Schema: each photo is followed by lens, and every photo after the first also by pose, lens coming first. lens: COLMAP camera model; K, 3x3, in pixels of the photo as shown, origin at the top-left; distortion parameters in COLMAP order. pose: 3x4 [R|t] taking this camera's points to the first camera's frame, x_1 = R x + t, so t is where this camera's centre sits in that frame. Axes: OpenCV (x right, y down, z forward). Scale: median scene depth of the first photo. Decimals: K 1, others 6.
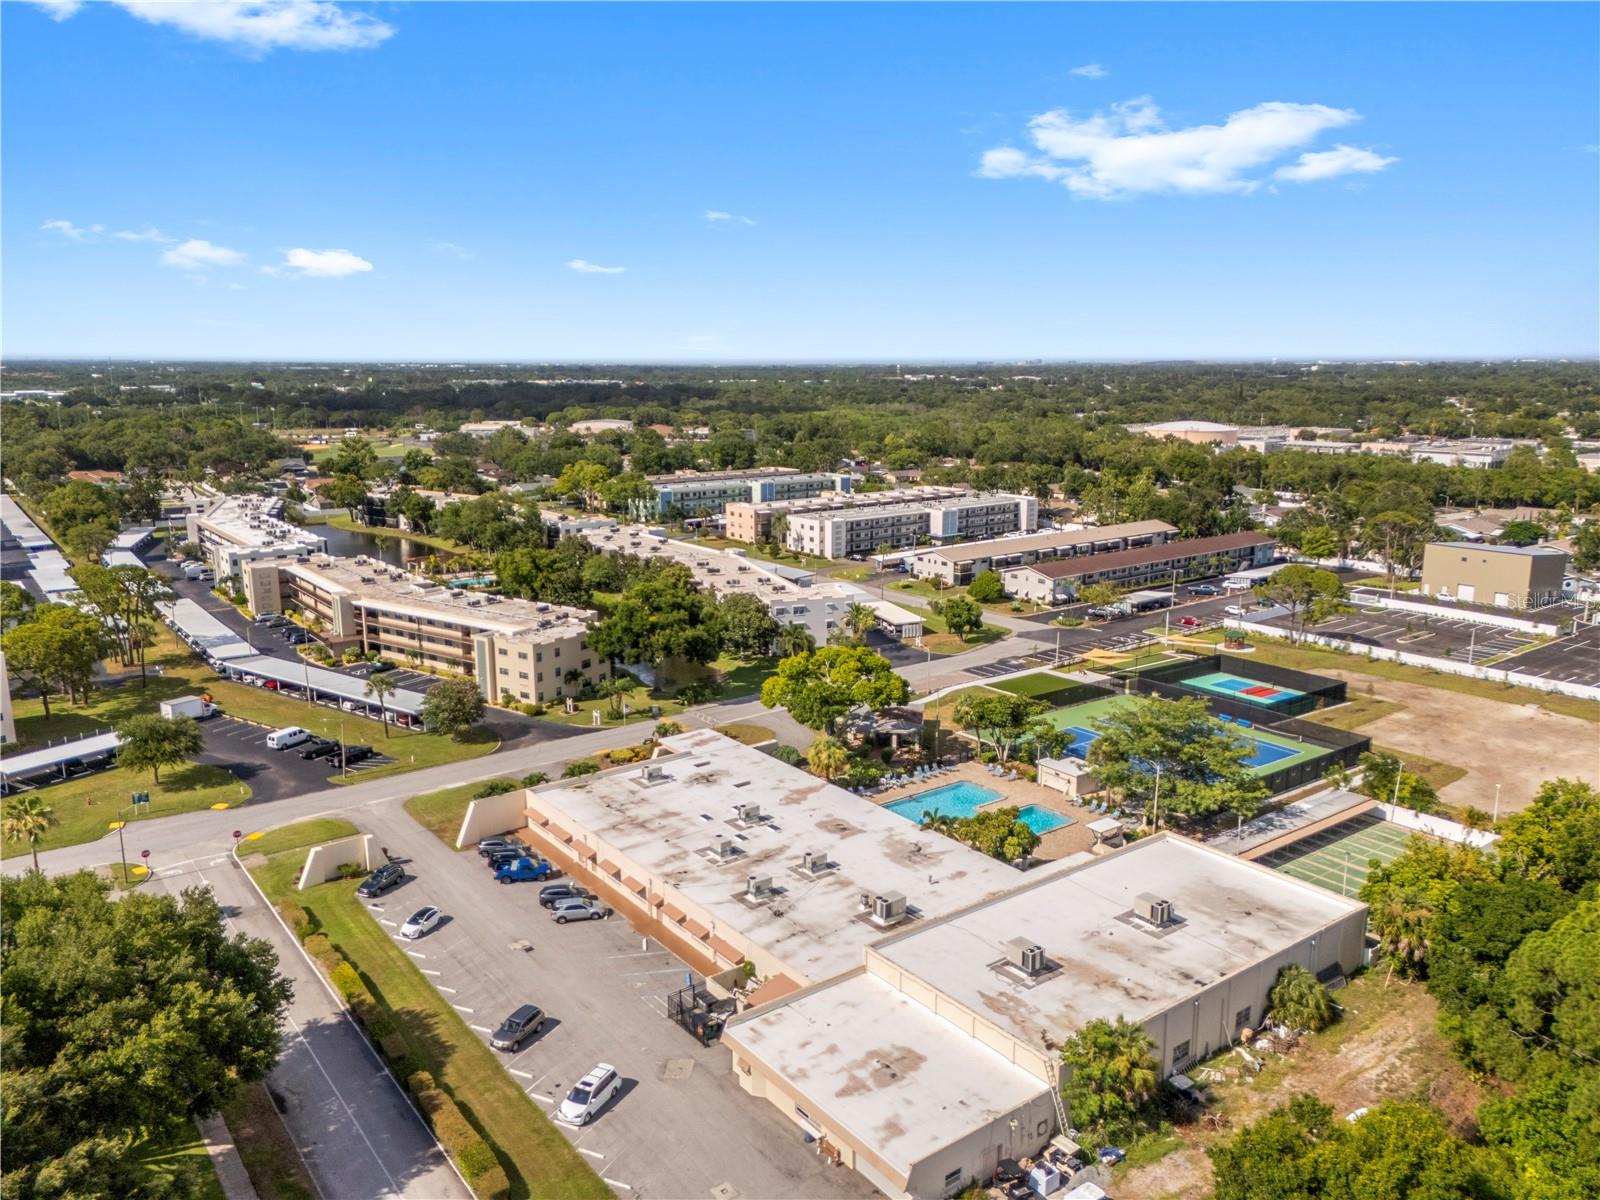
lens RADIAL K [[1185.2, 0, 800.2], [0, 1185.2, 606.0], [0, 0, 1]] dist [0.073628, -0.059842]
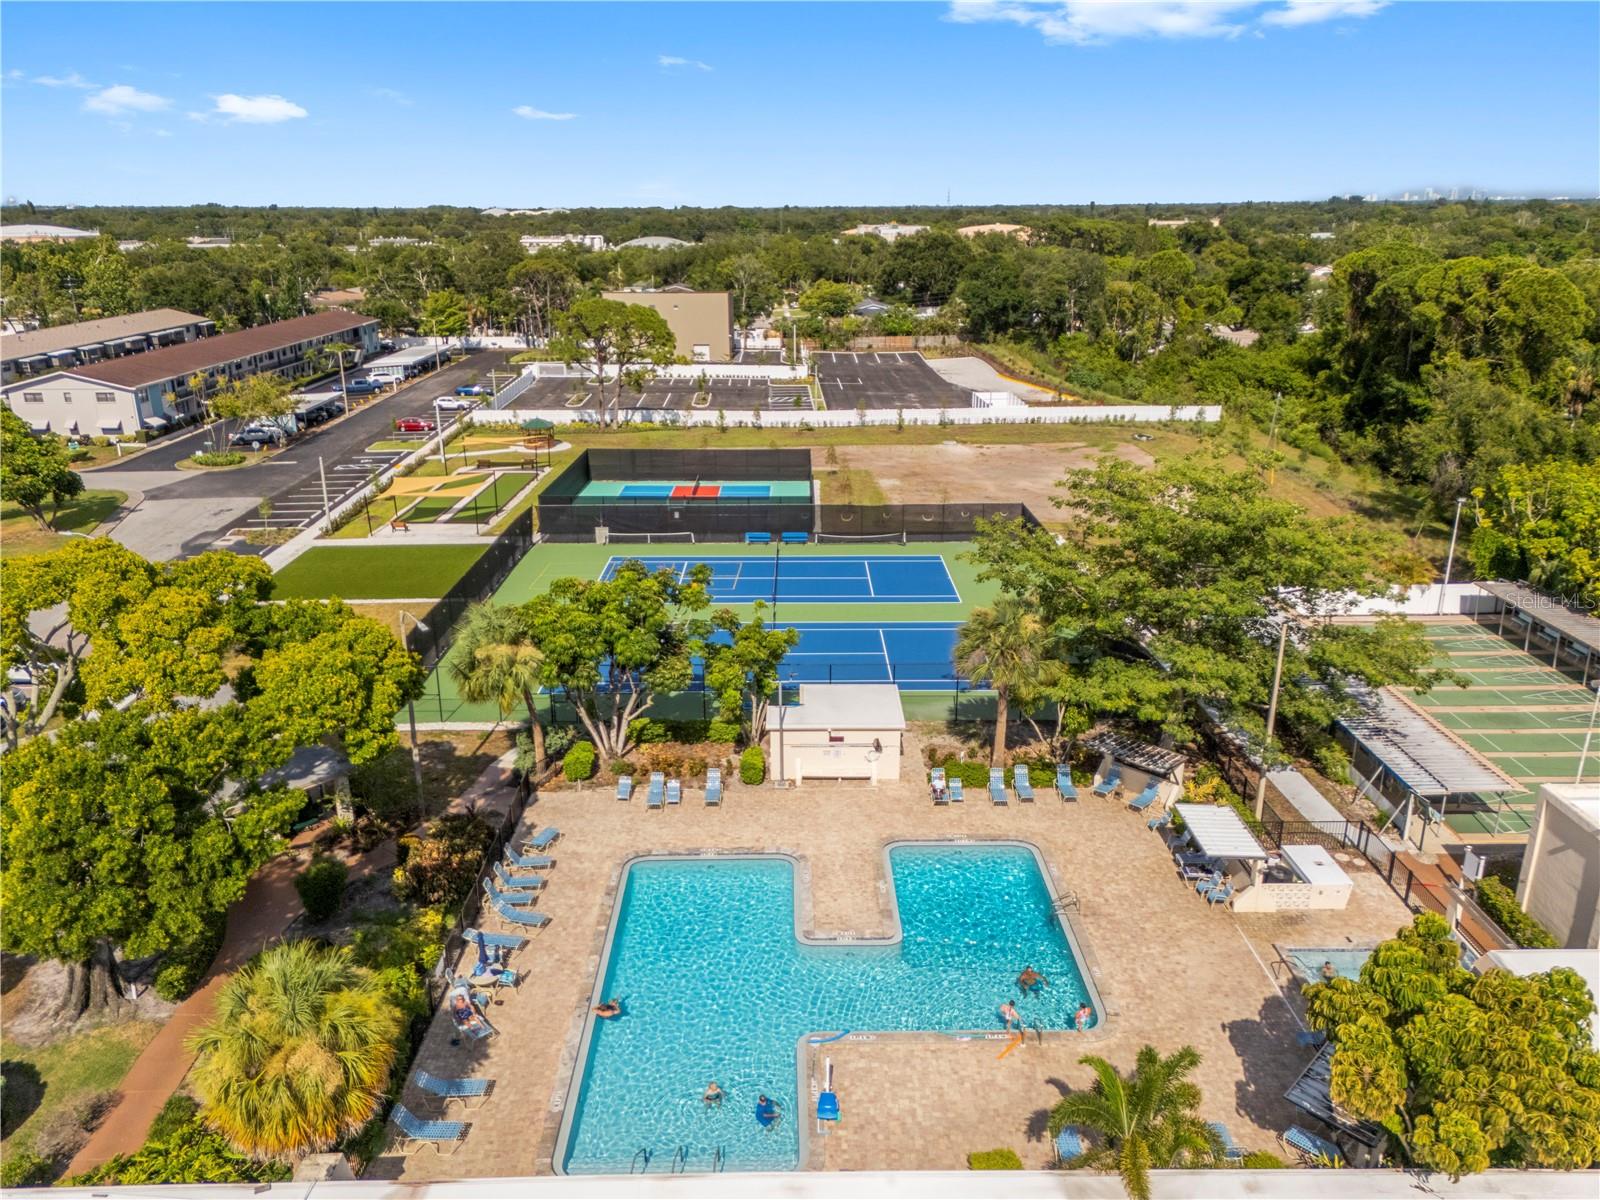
lens RADIAL K [[1185.2, 0, 800.2], [0, 1185.2, 606.0], [0, 0, 1]] dist [0.073628, -0.059842]
pose [[0.595676, -0.253929, 0.762030, -0.038959], [0.162278, 0.967196, 0.195443, 0.013156], [-0.786661, 0.007240, 0.617342, 0.439798]]
